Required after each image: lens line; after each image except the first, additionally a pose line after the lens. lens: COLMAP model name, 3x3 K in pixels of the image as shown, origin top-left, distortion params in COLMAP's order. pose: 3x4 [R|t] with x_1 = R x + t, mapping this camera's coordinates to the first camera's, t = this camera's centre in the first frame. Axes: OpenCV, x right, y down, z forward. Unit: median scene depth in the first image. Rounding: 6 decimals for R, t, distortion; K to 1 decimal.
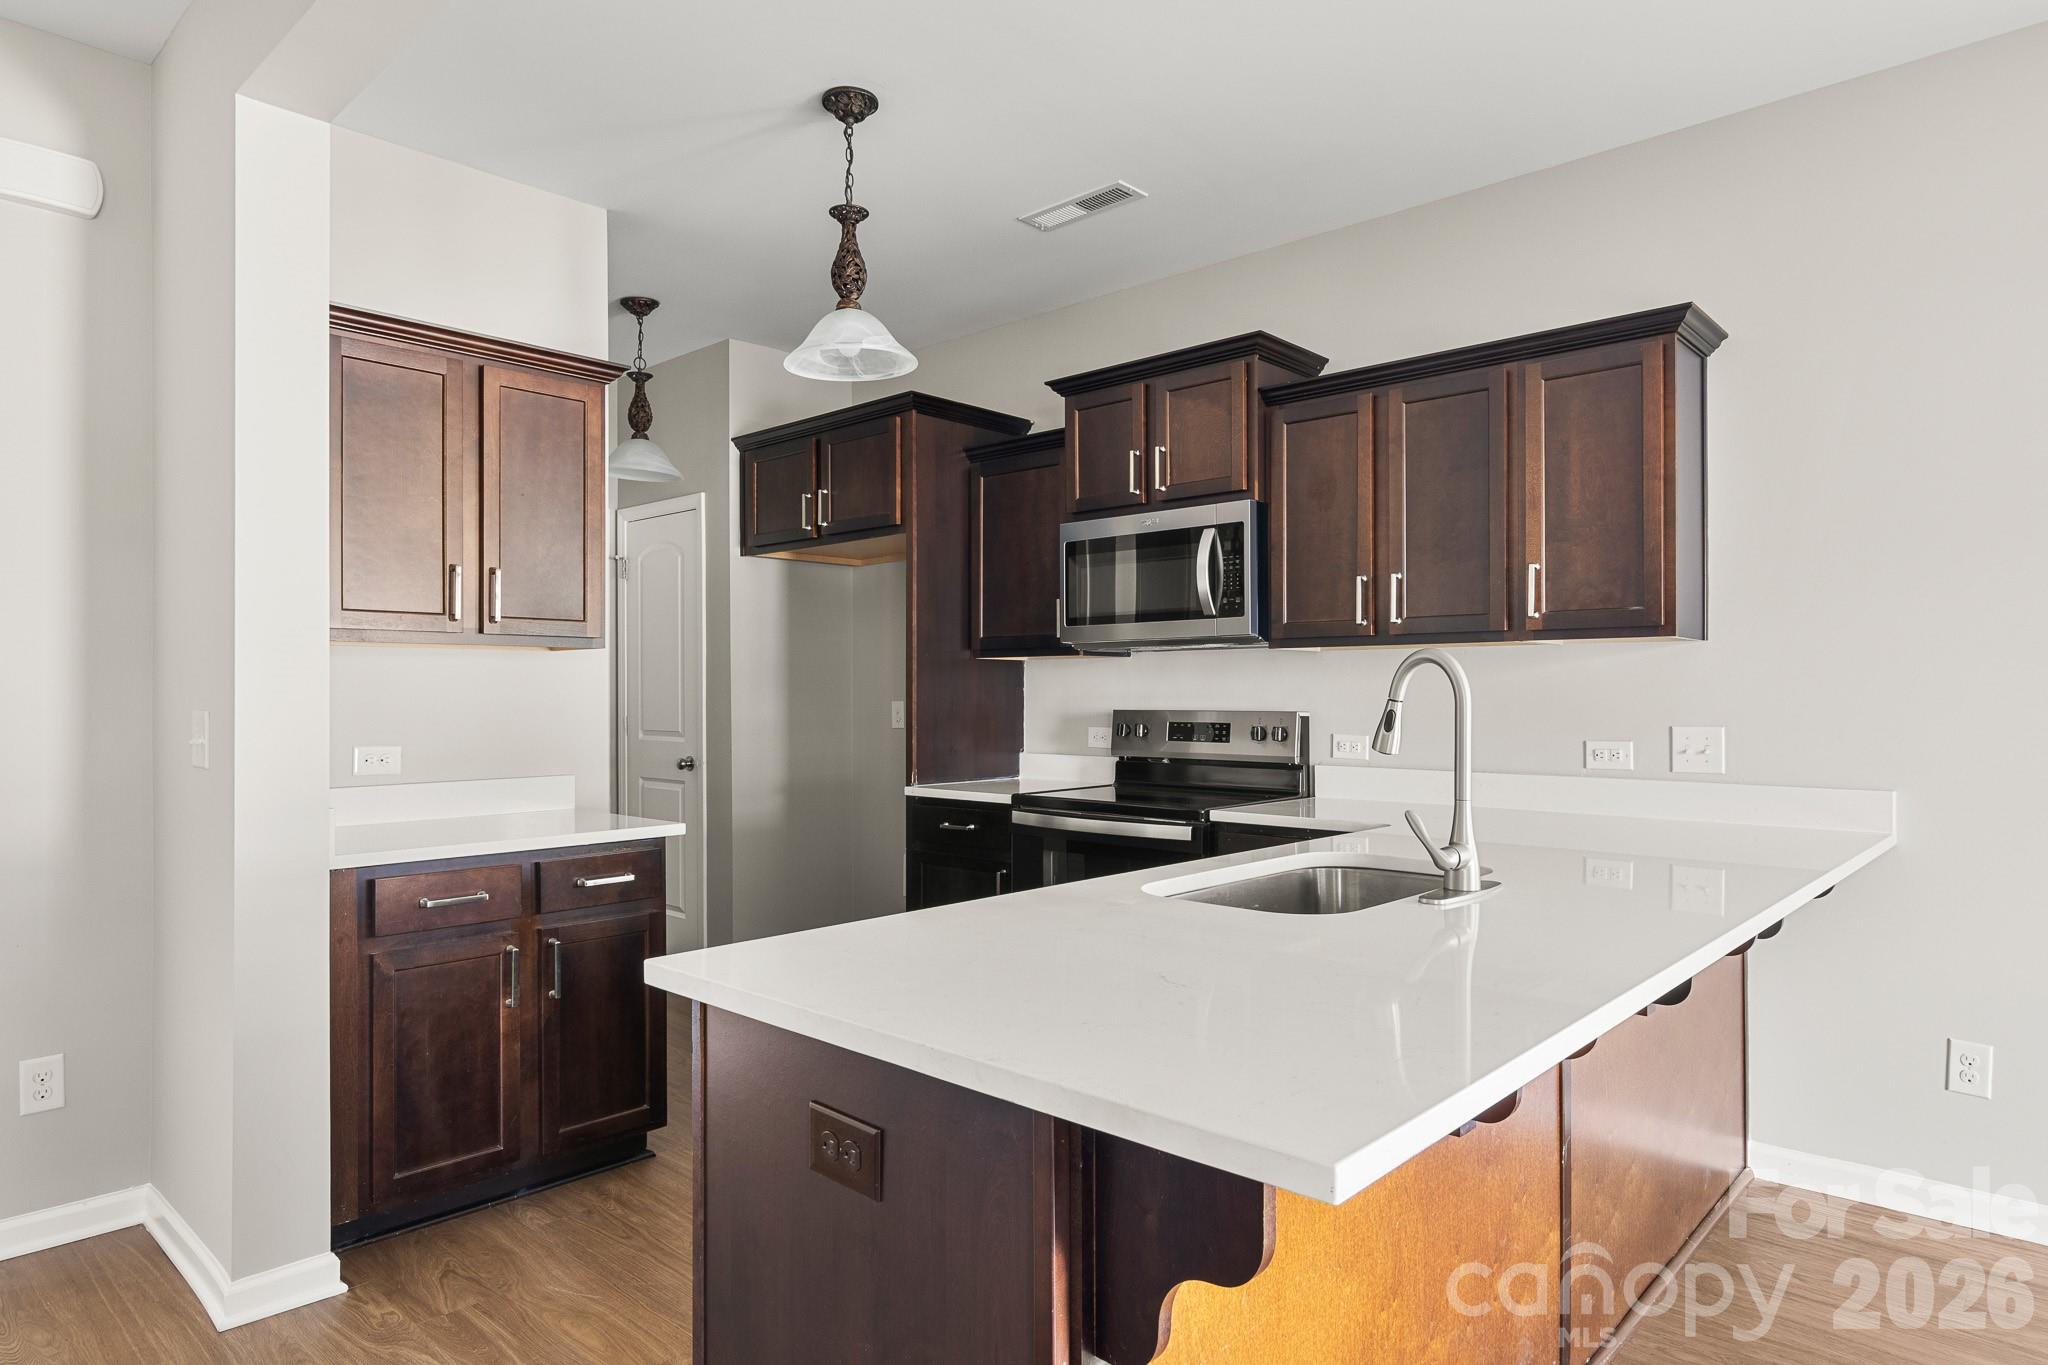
lens RADIAL K [[1203.5, 0, 1009.5], [0, 1203.5, 683.7], [0, 0, 1]] dist [0.000633, -0.005095]
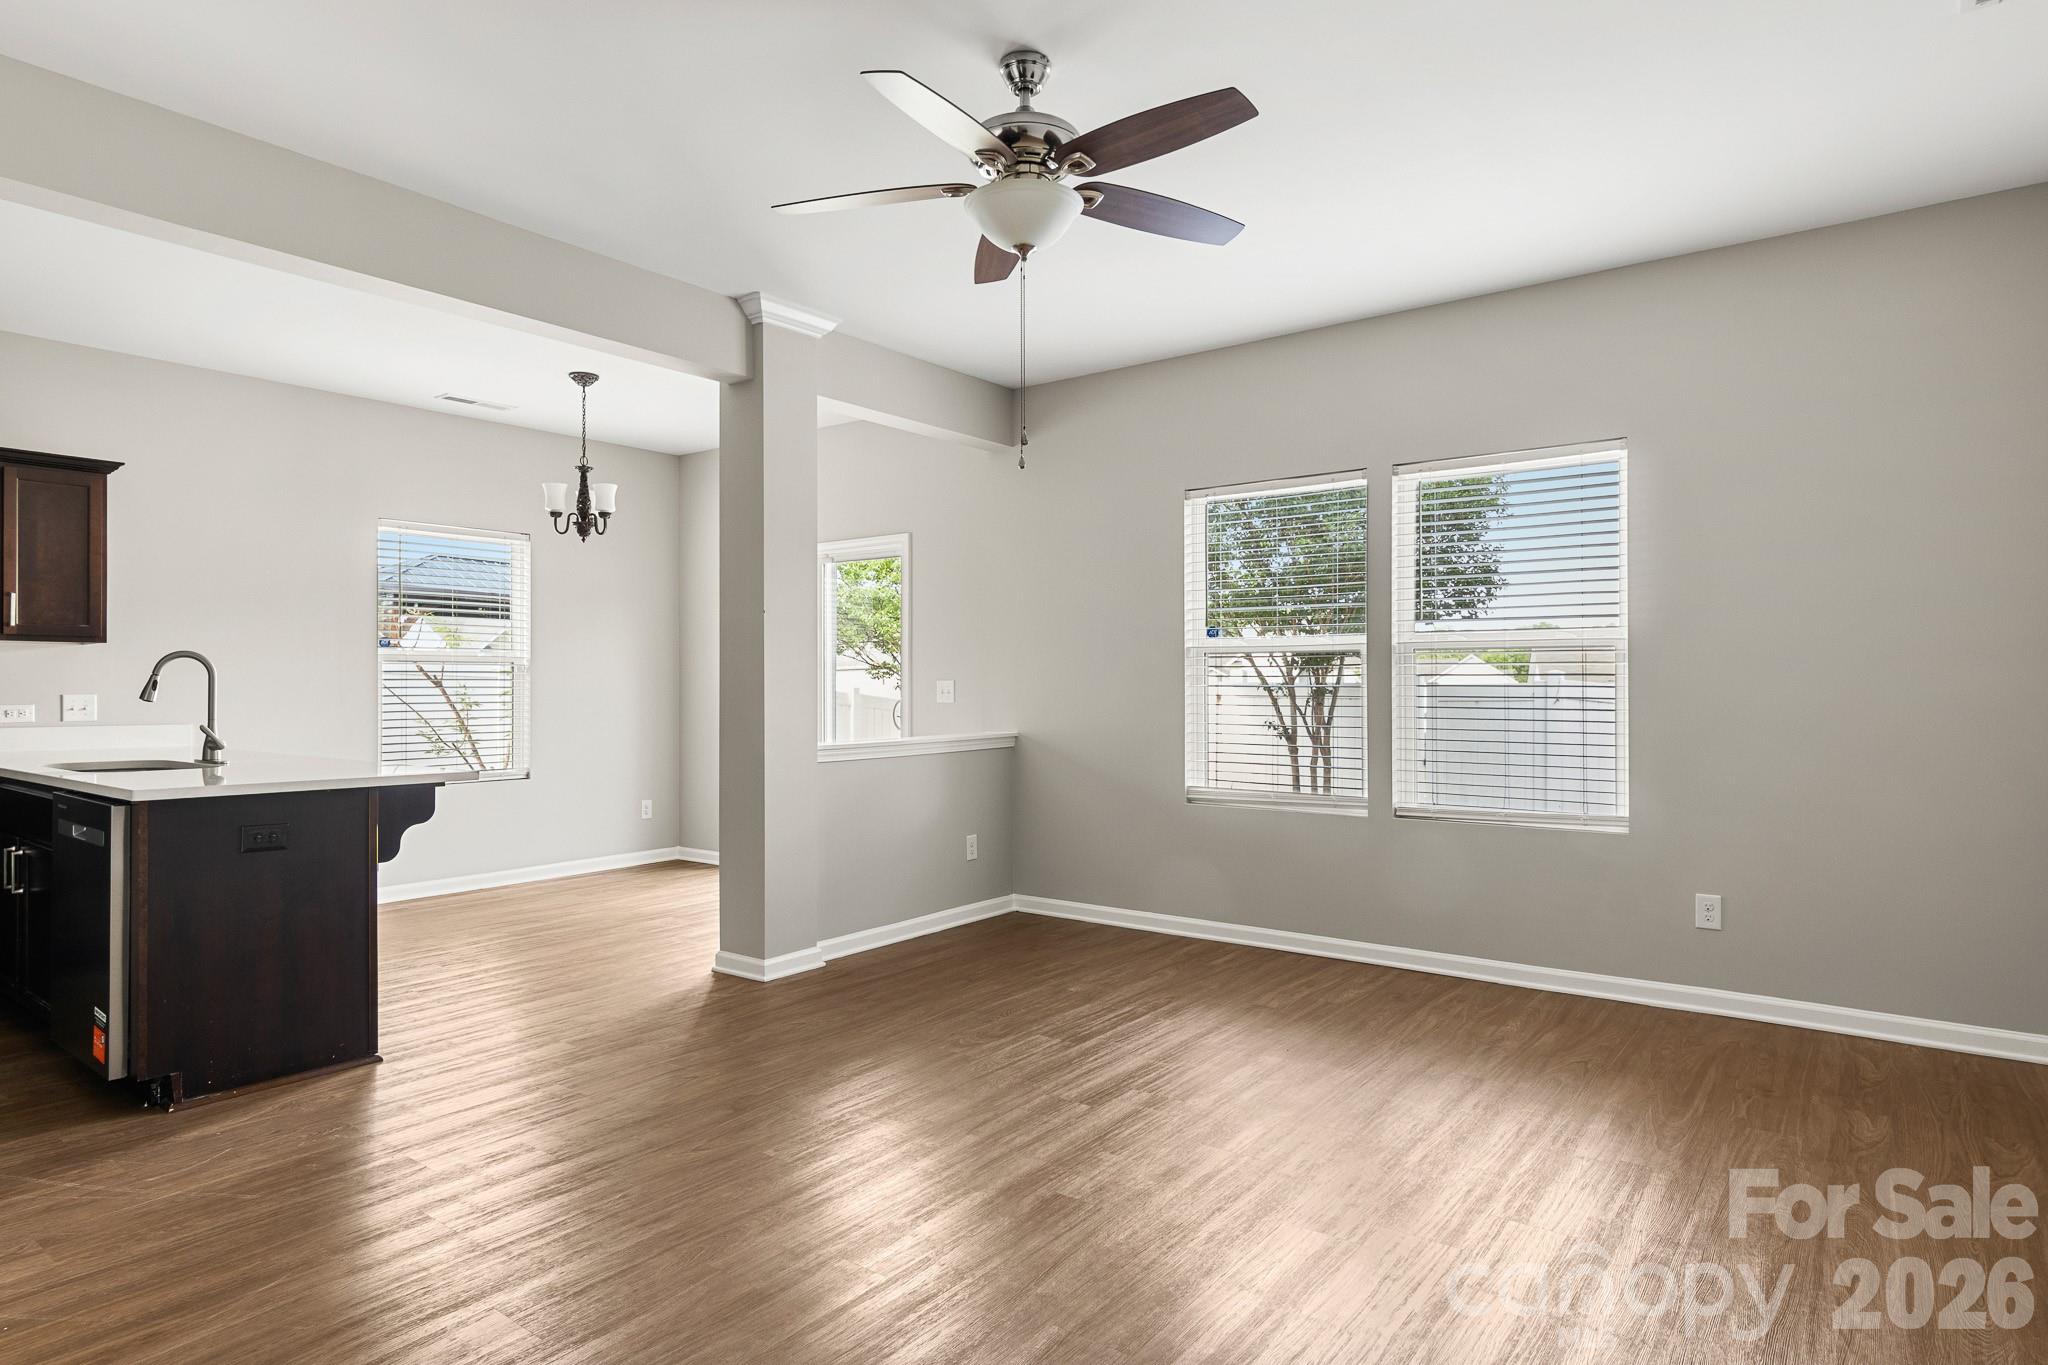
lens RADIAL K [[1136.3, 0, 1014.6], [0, 1136.3, 677.0], [0, 0, 1]] dist [-0.005573, 0.001853]
pose [[-0.098738, 0.011380, 0.995048, -1.170256], [-0.007247, 0.999900, -0.012154, 0.020662], [-0.995087, -0.008411, -0.098646, -0.170385]]
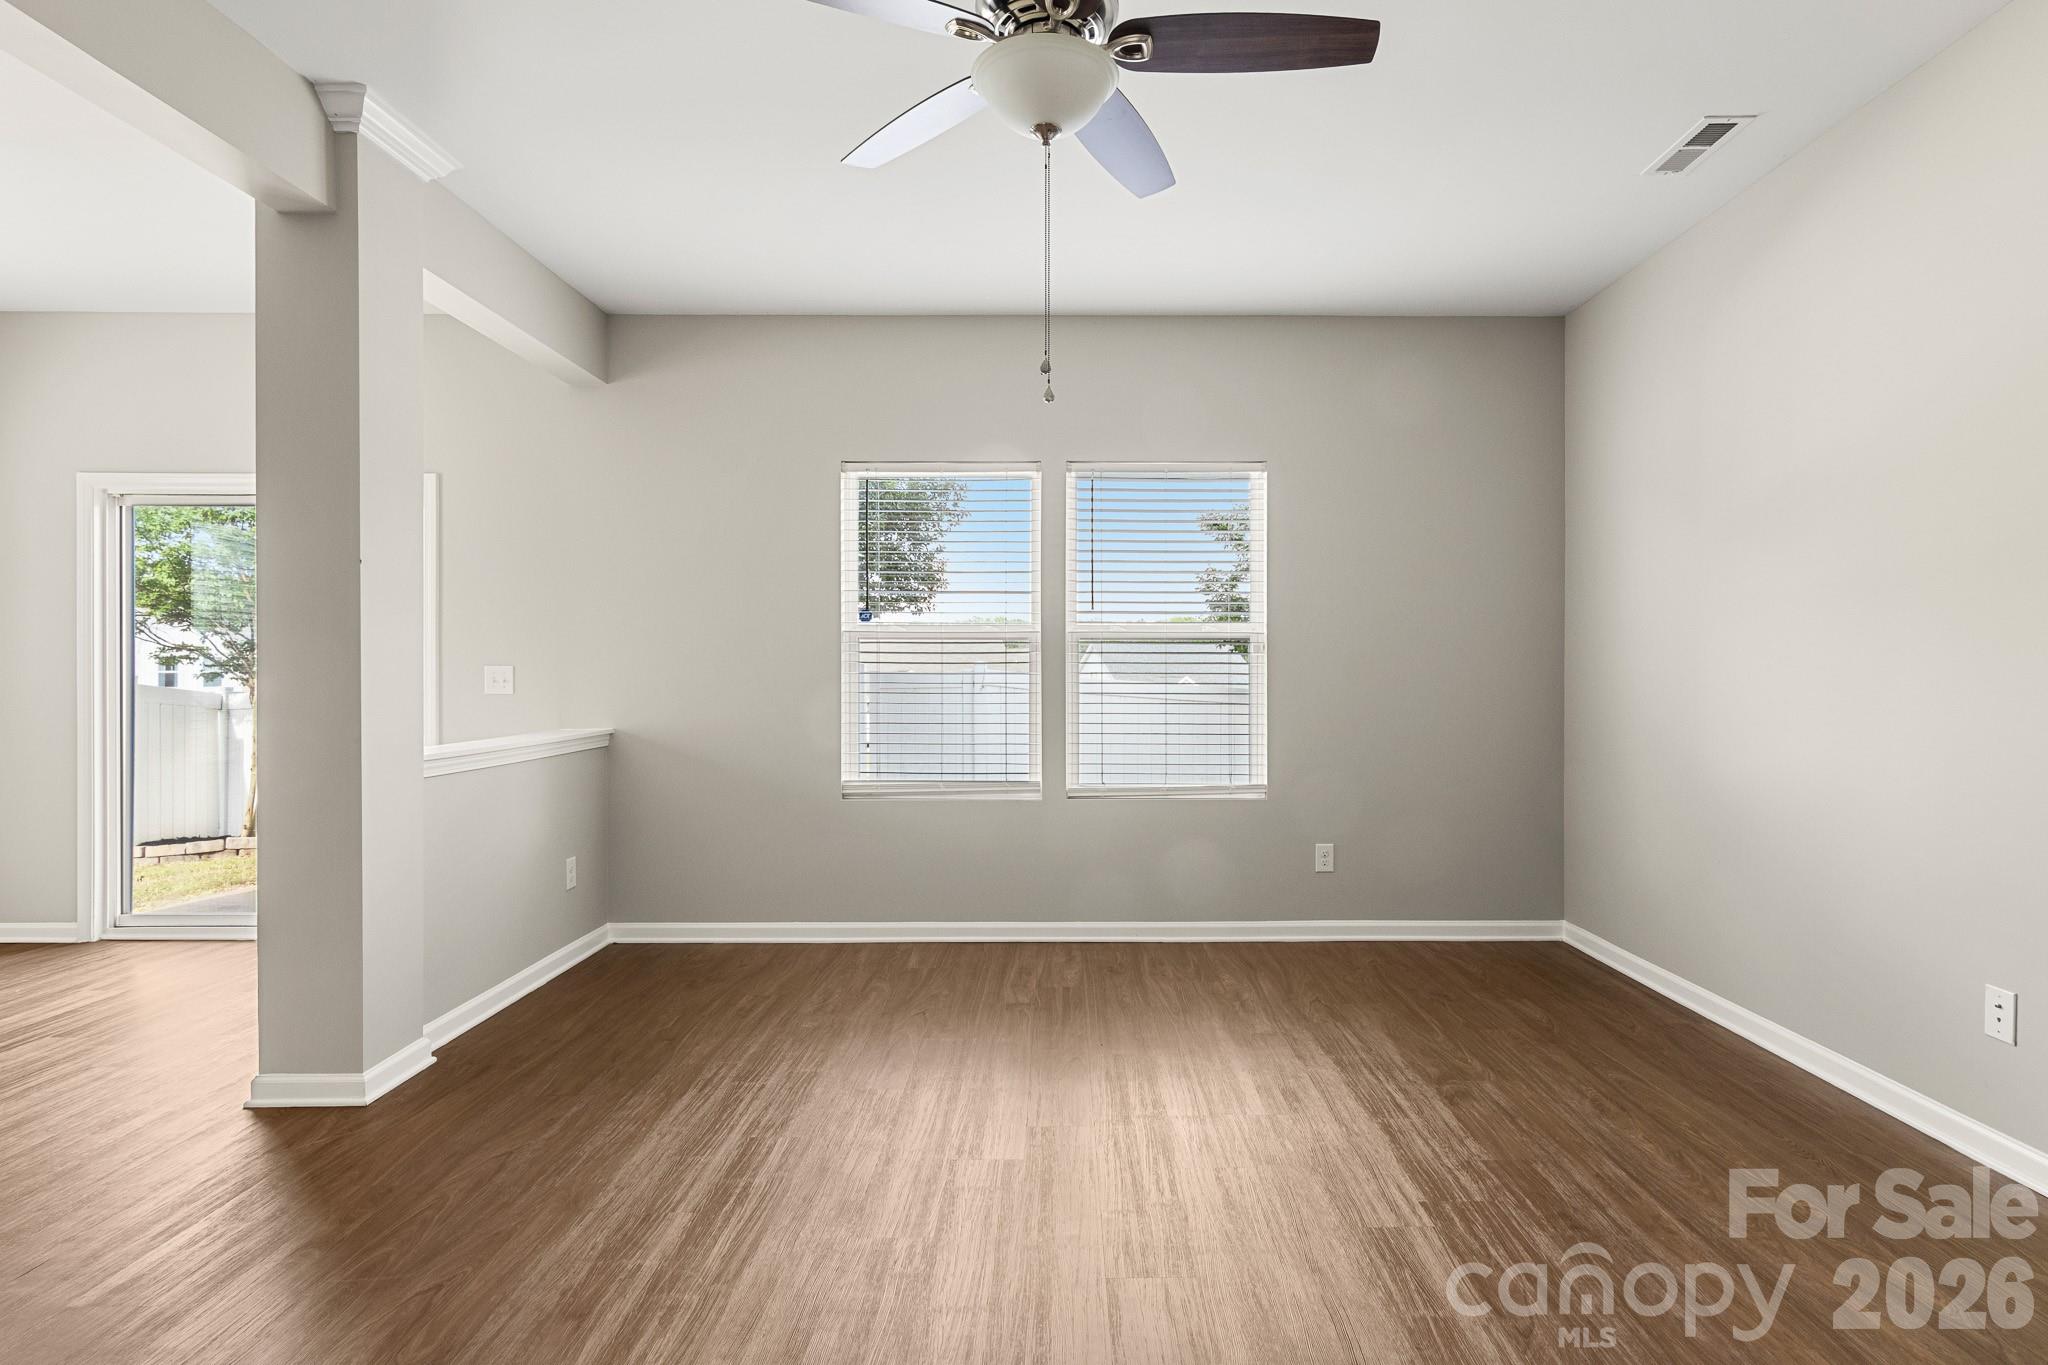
lens RADIAL K [[1058.5, 0, 1061.6], [0, 1058.5, 681.5], [0, 0, 1]] dist [-0.004305, 0.003006]
pose [[-0.687538, -0.002490, 0.726144, -0.784582], [-0.004162, 0.999991, -0.000512, 0.022779], [-0.726136, -0.003374, -0.687542, 0.190143]]
